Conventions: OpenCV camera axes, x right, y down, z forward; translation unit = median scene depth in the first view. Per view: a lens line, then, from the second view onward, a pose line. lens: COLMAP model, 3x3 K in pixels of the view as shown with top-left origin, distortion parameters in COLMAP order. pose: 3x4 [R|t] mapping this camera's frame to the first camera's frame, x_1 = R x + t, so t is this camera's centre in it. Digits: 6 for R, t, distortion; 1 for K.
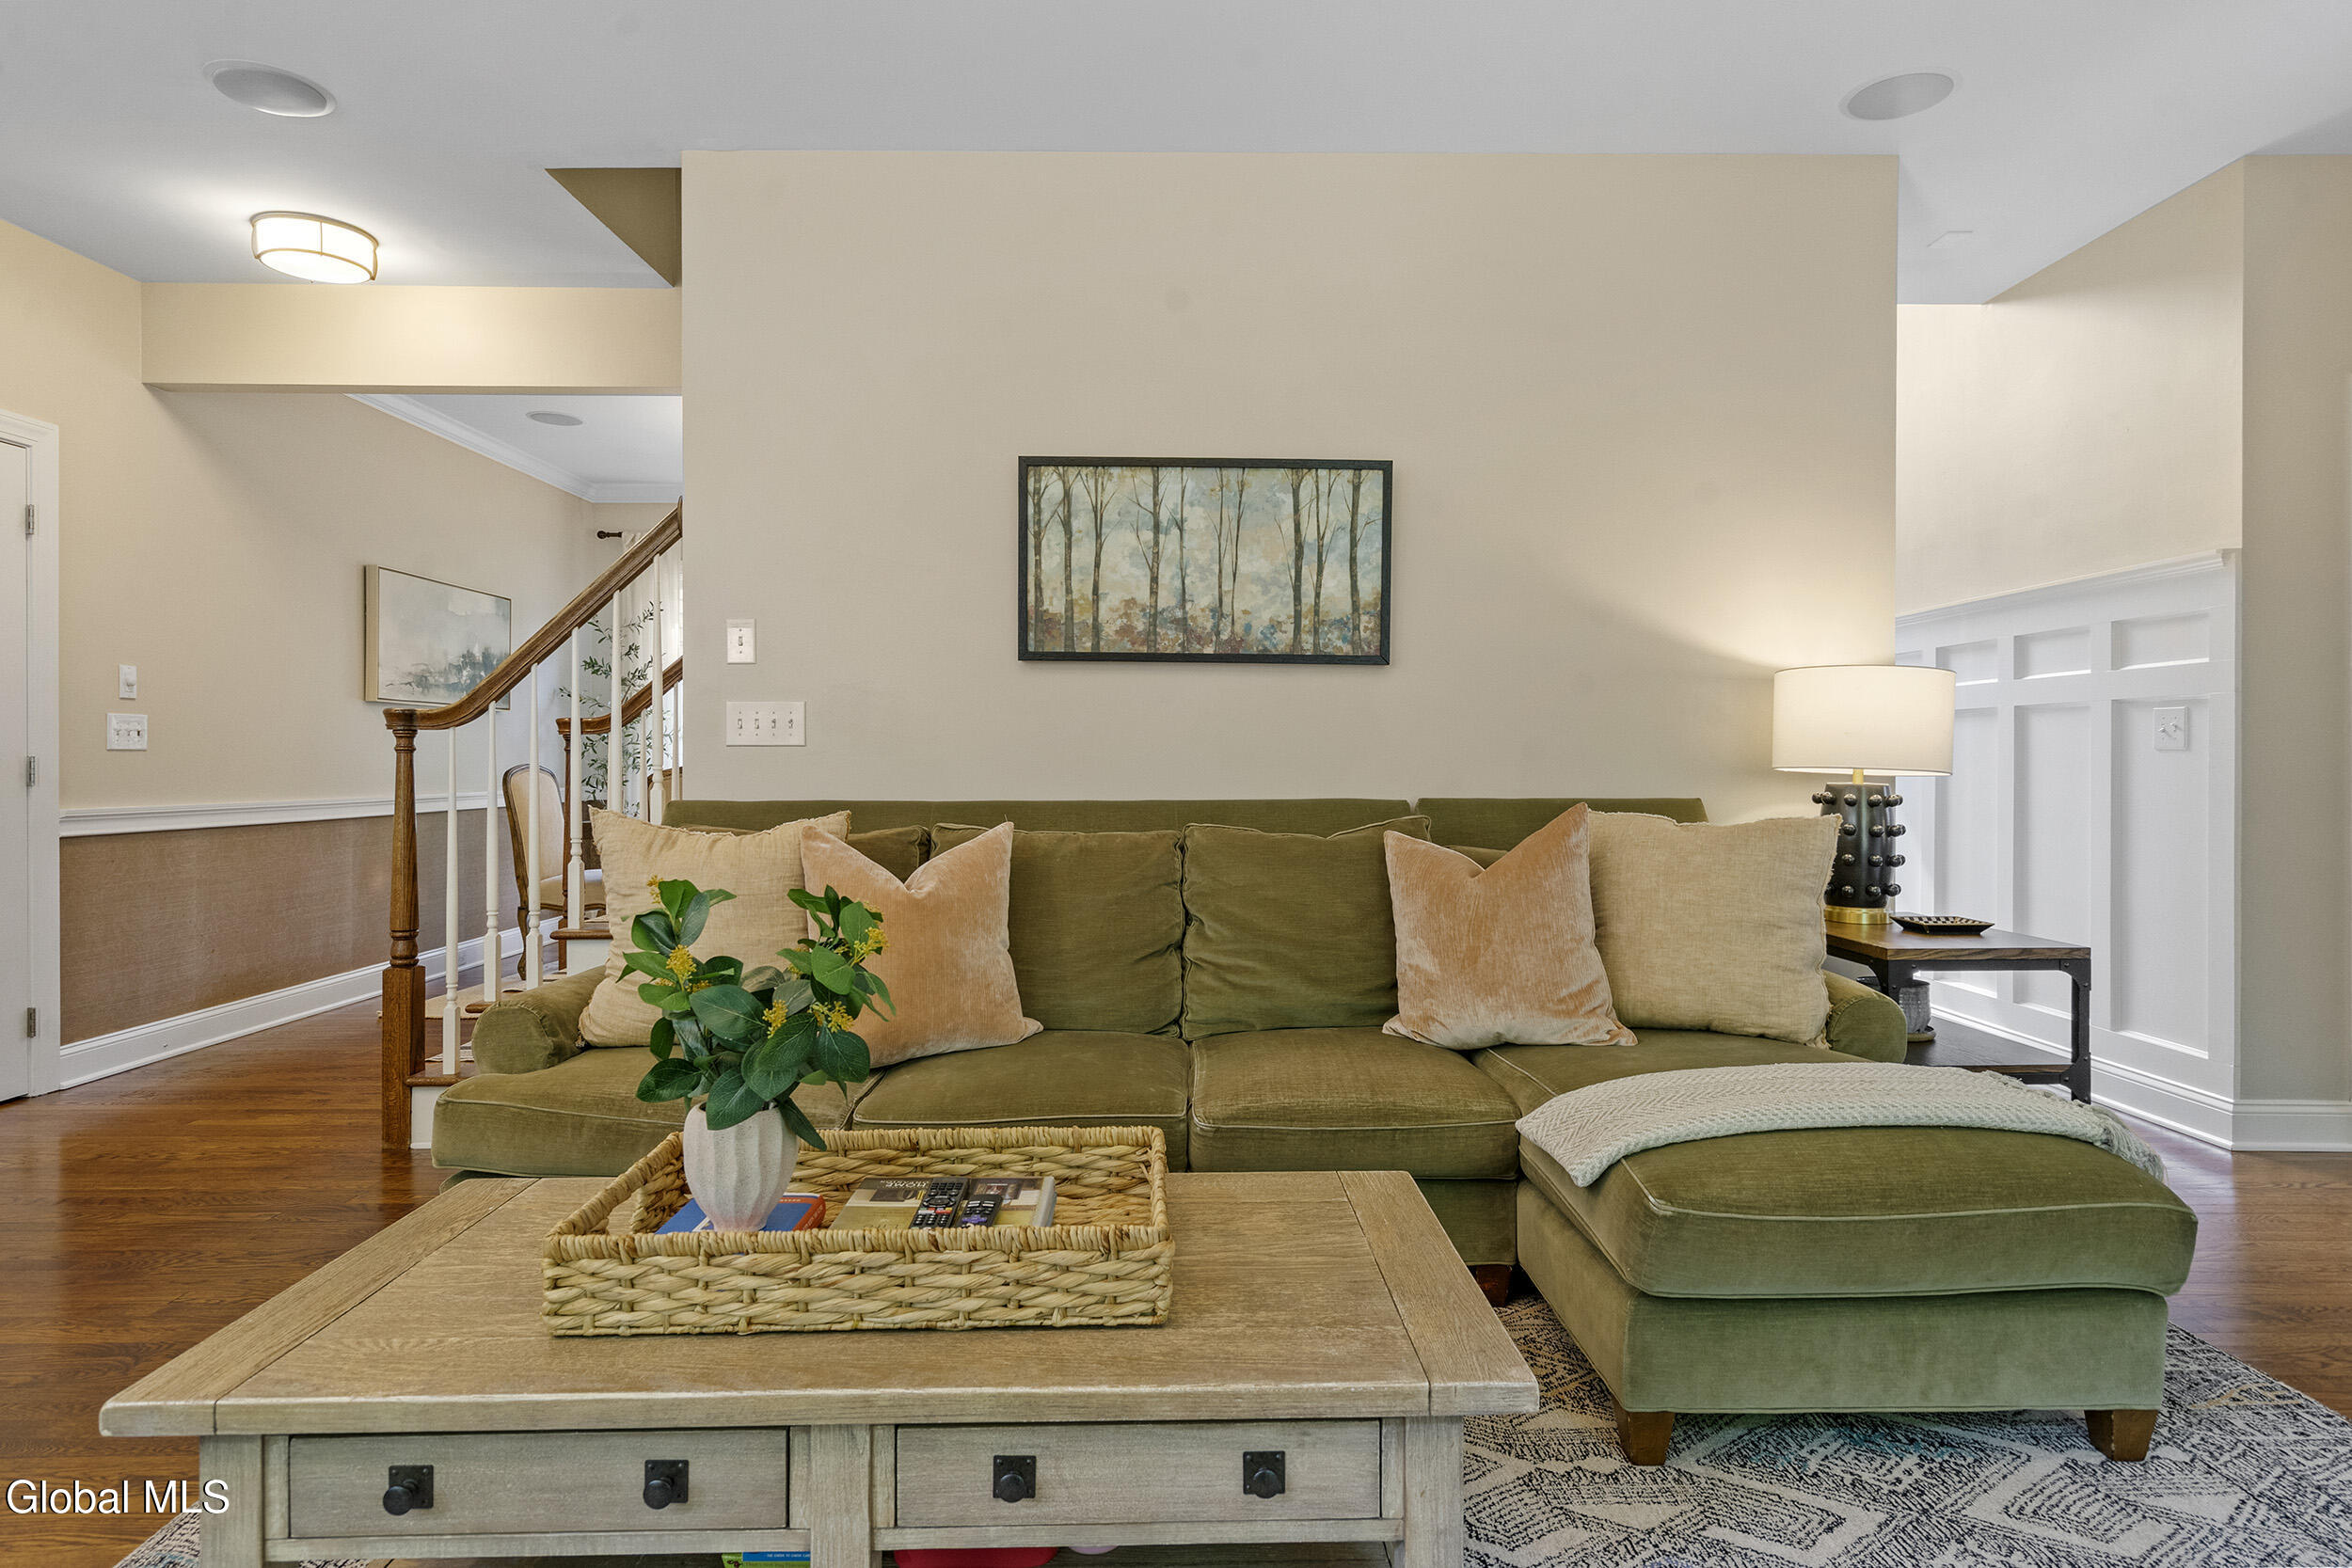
lens RADIAL K [[1263.0, 0, 1187.1], [0, 1263.0, 772.4], [0, 0, 1]] dist [0.000468, 0.003626]
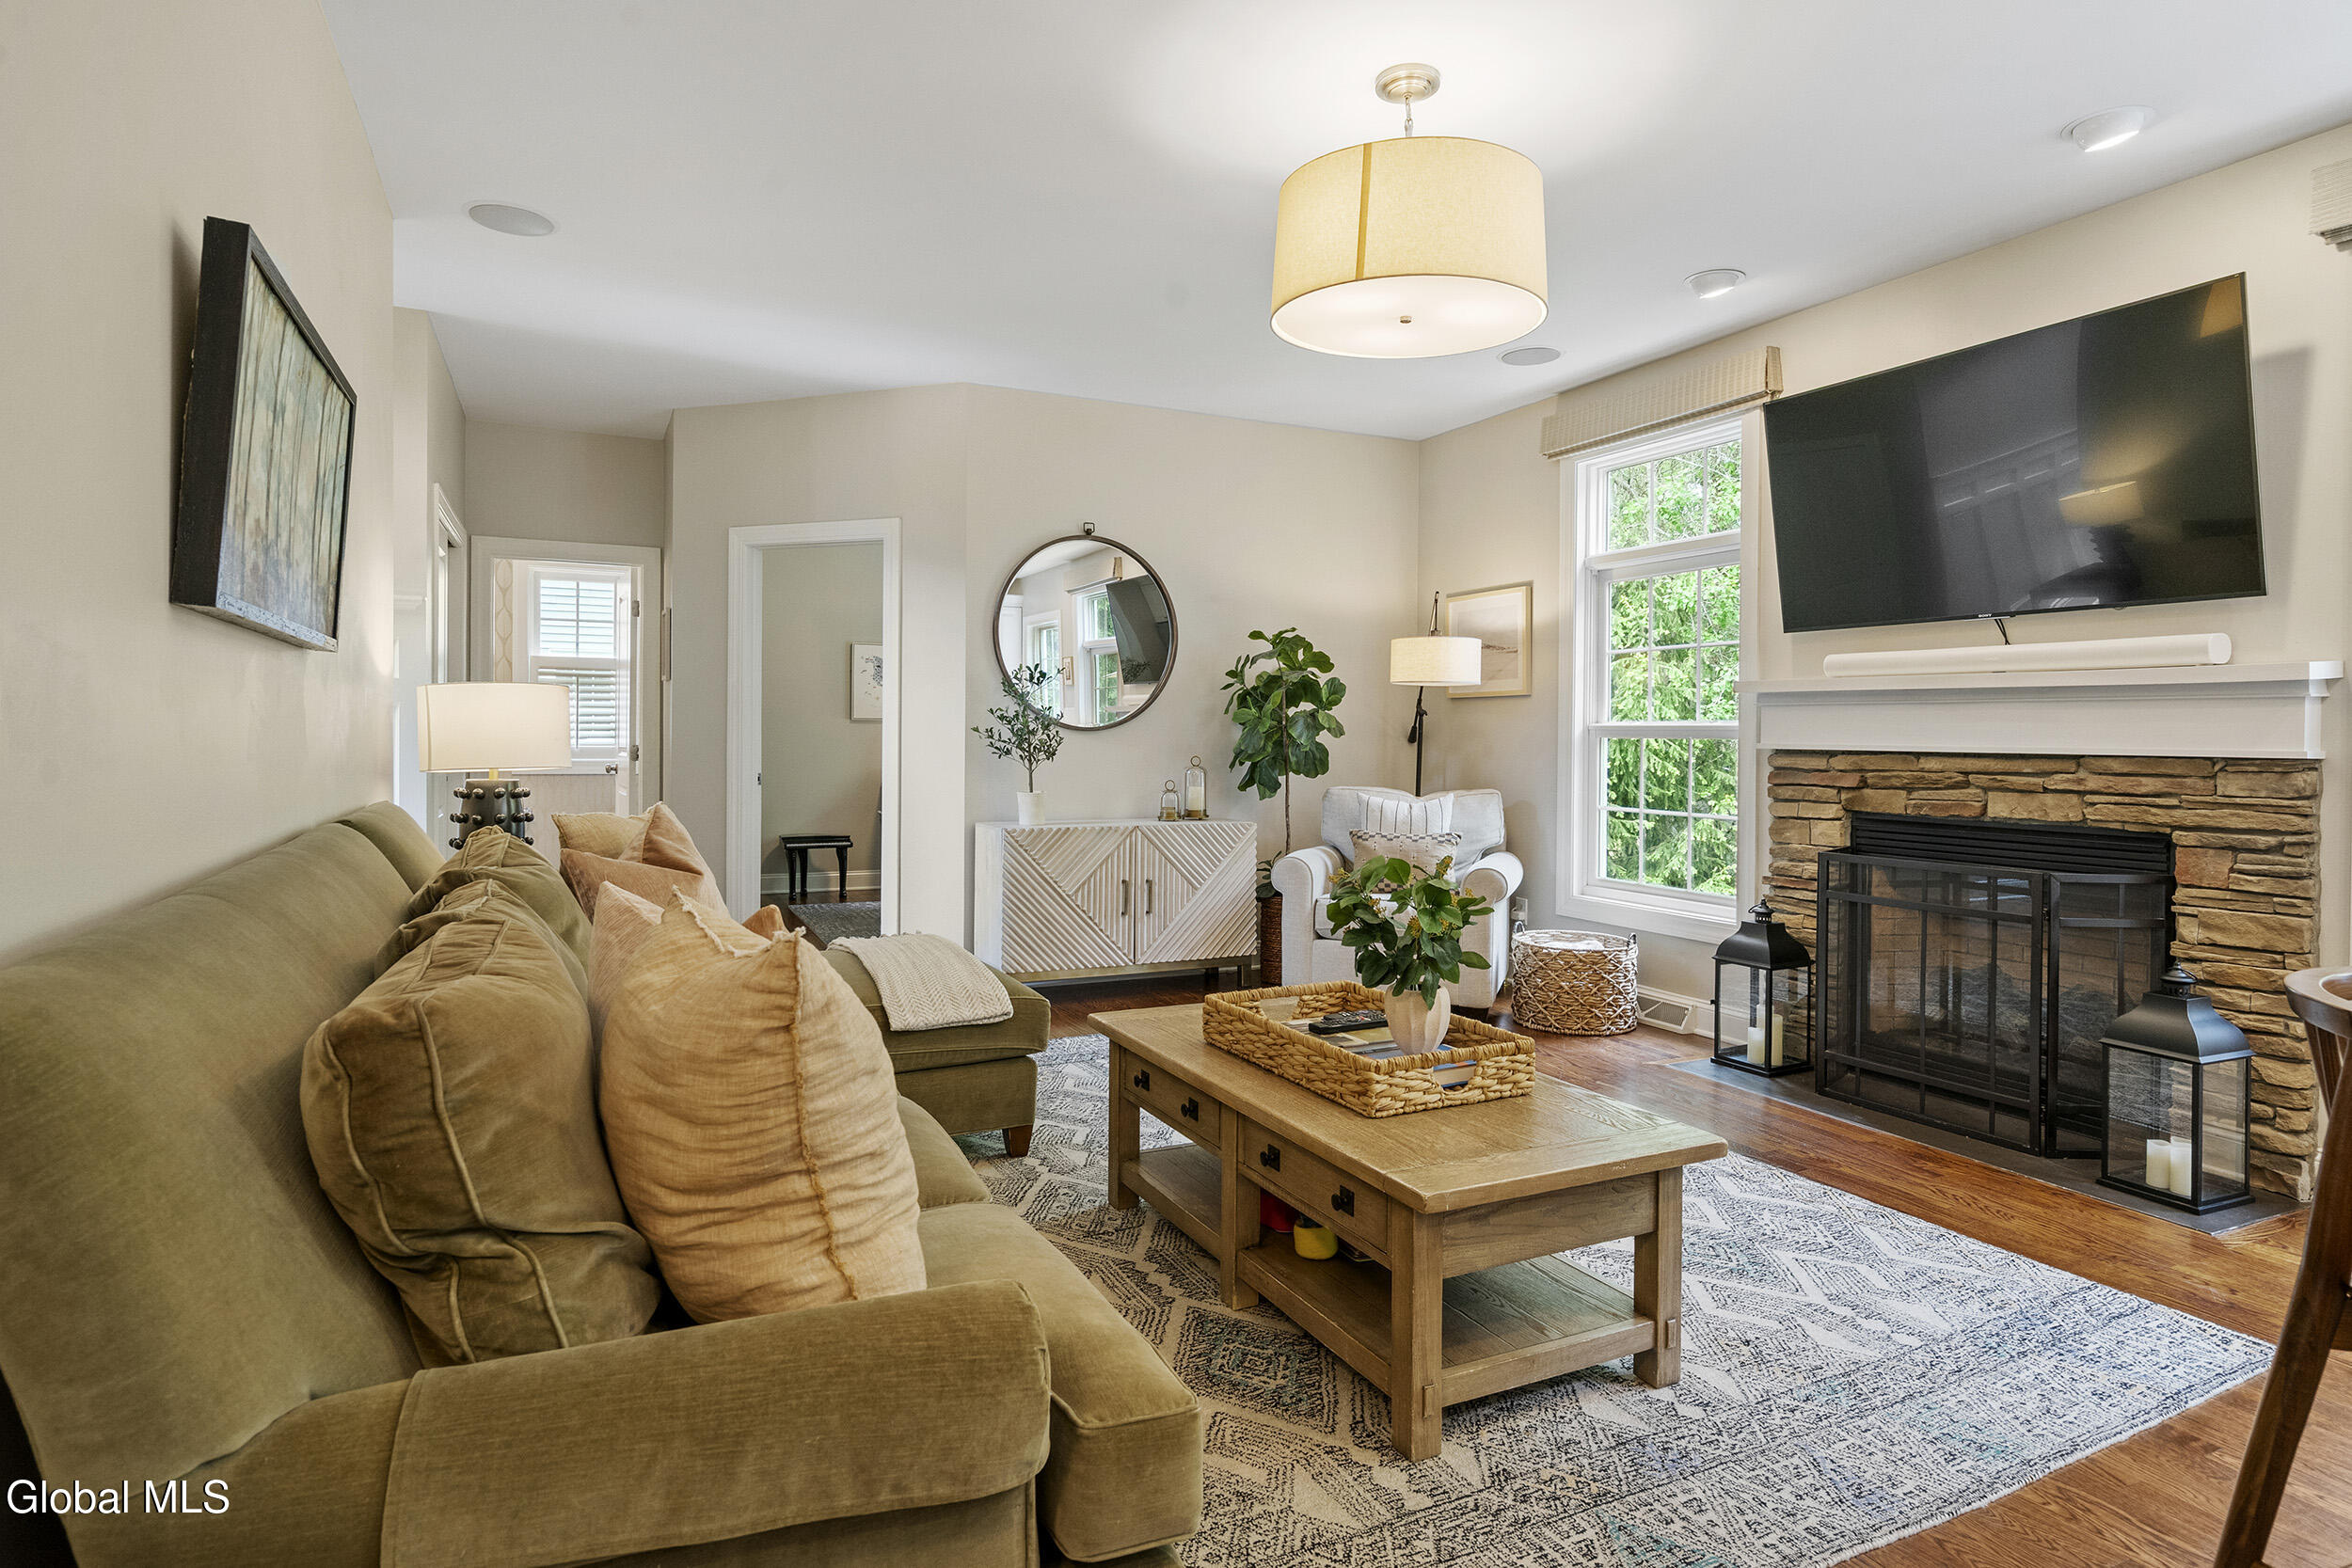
lens RADIAL K [[1263.0, 0, 1180.8], [0, 1263.0, 738.9], [0, 0, 1]] dist [0.000468, 0.003626]
pose [[-0.421231, -0.005726, 0.906935, -0.765521], [-0.005424, 0.999978, 0.003794, -0.035957], [-0.906937, -0.003321, -0.421253, 0.859077]]
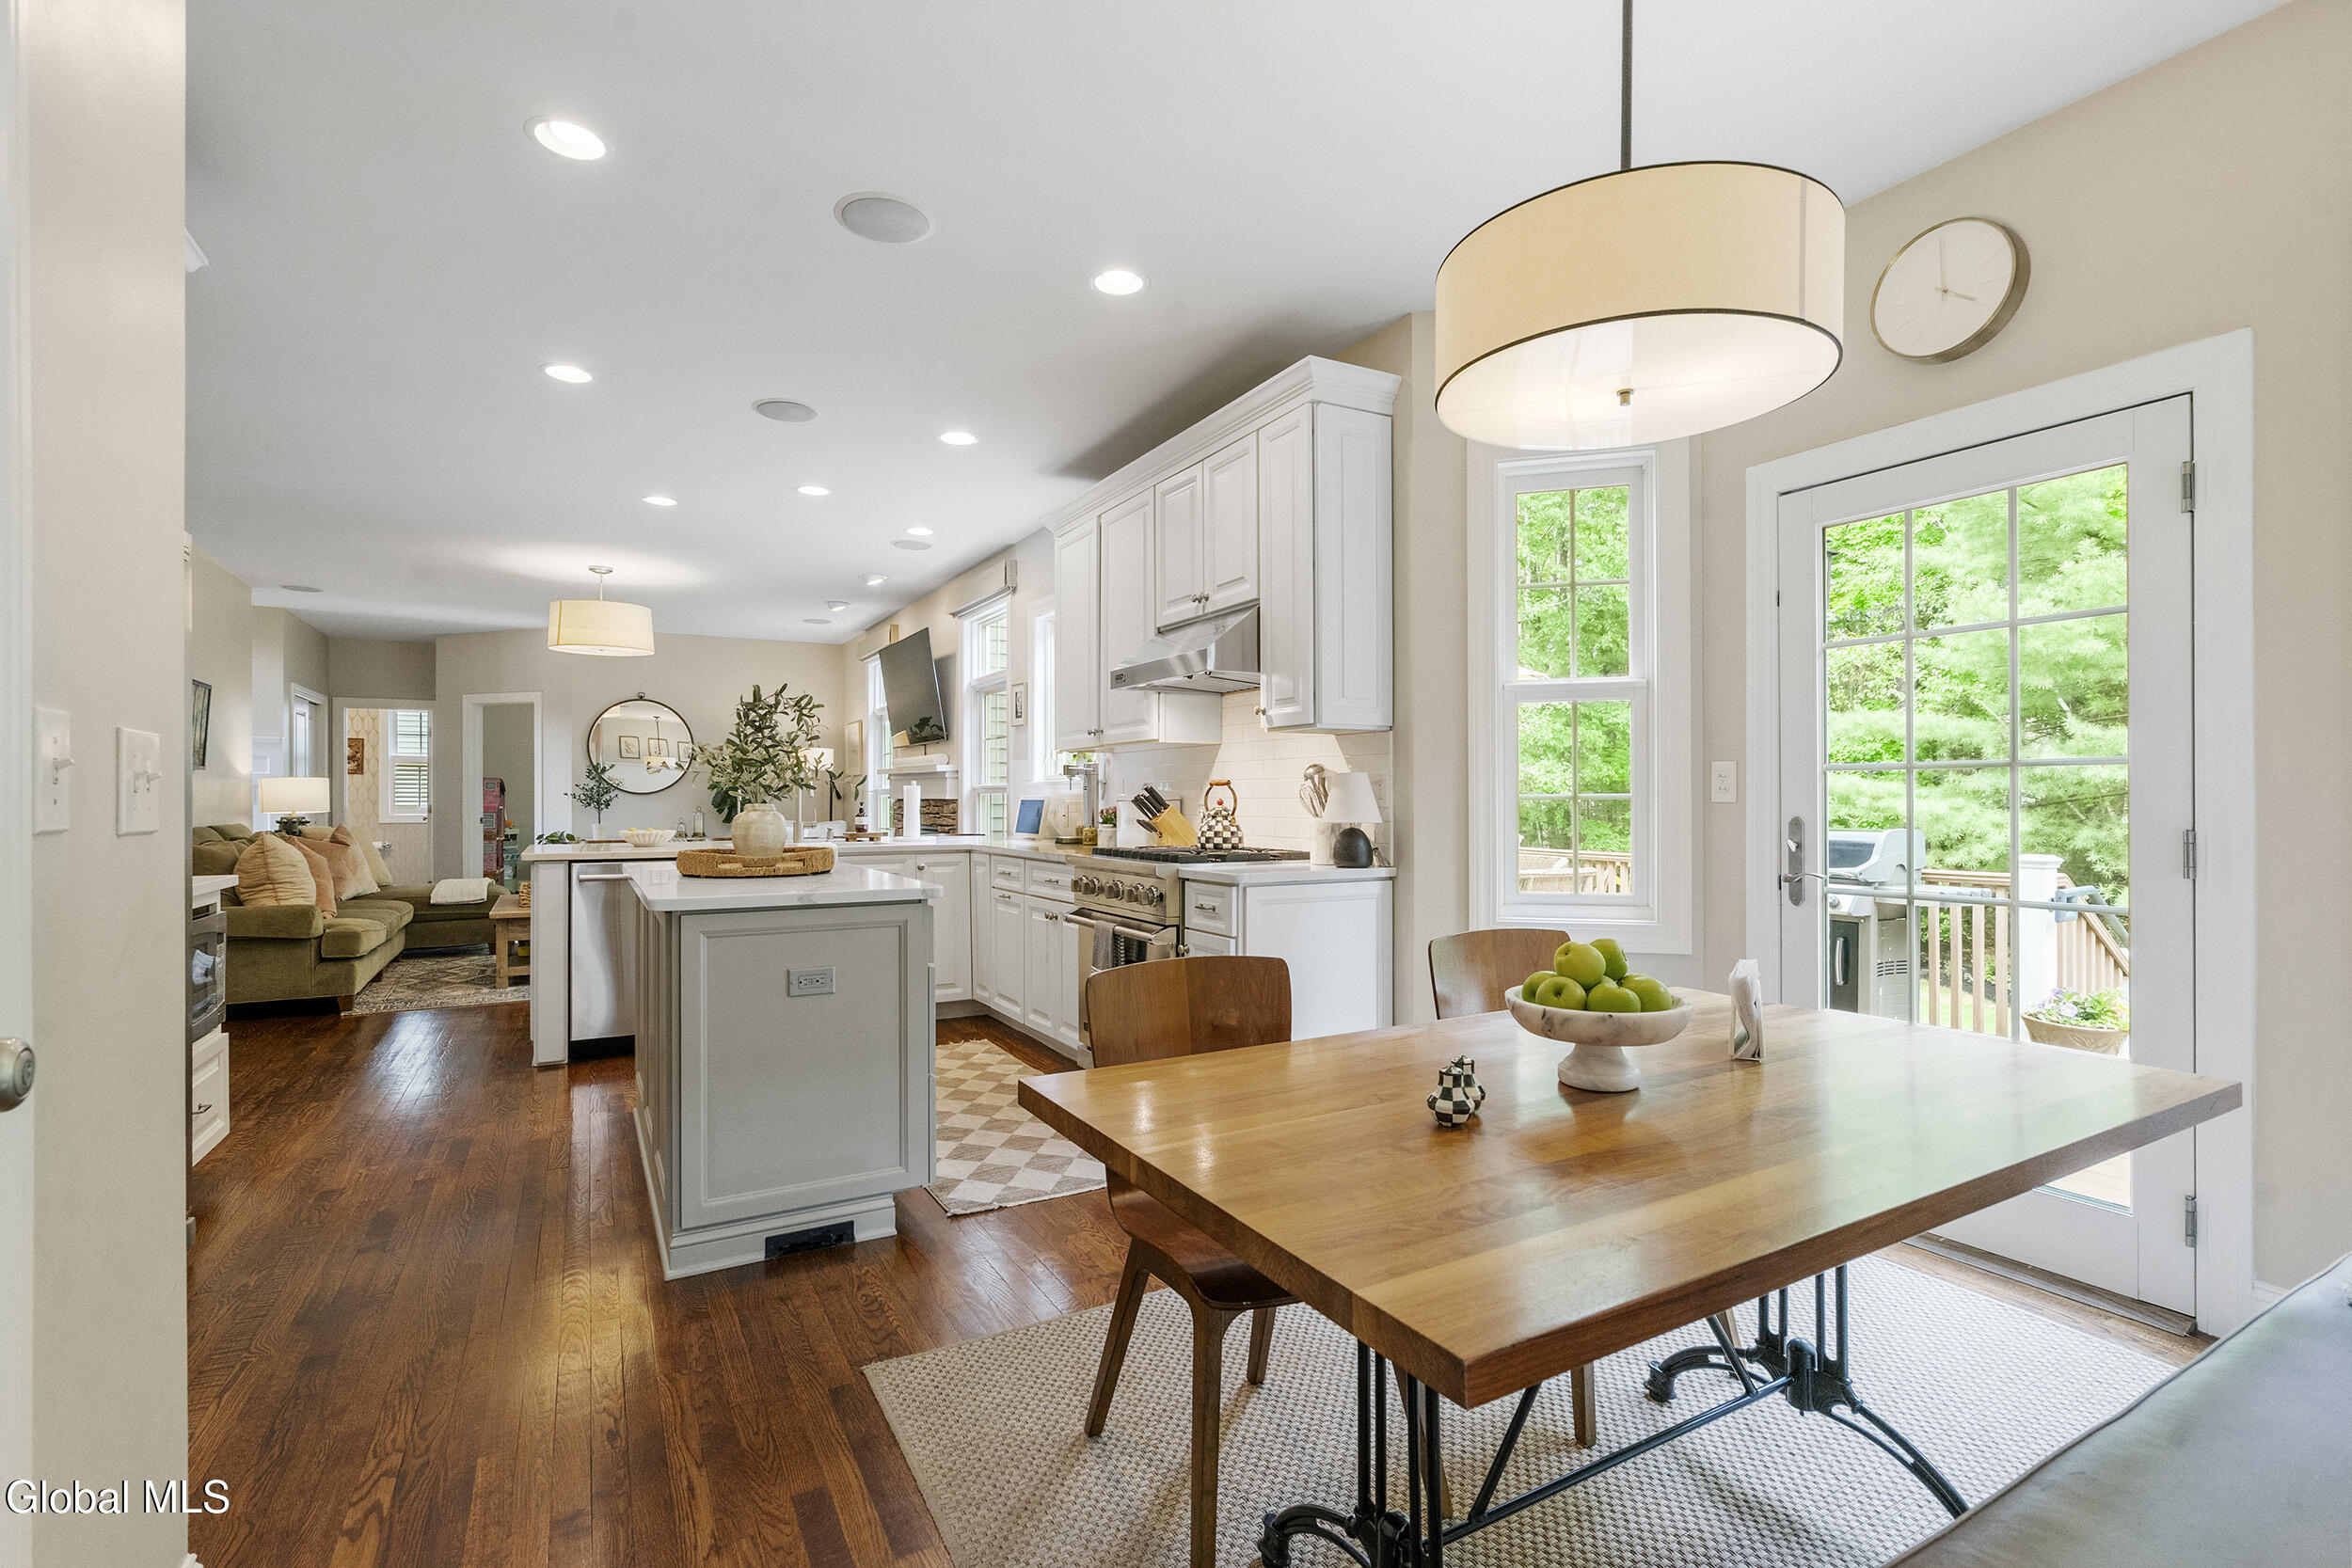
lens RADIAL K [[1072.9, 0, 1178.5], [0, 1072.9, 796.4], [0, 0, 1]] dist [0.002704, 0.000643]
pose [[-0.476186, 0.003077, 0.879339, -2.498654], [0.007495, 0.999972, 0.000560, -0.024028], [-0.879313, 0.006858, -0.476195, 0.356702]]
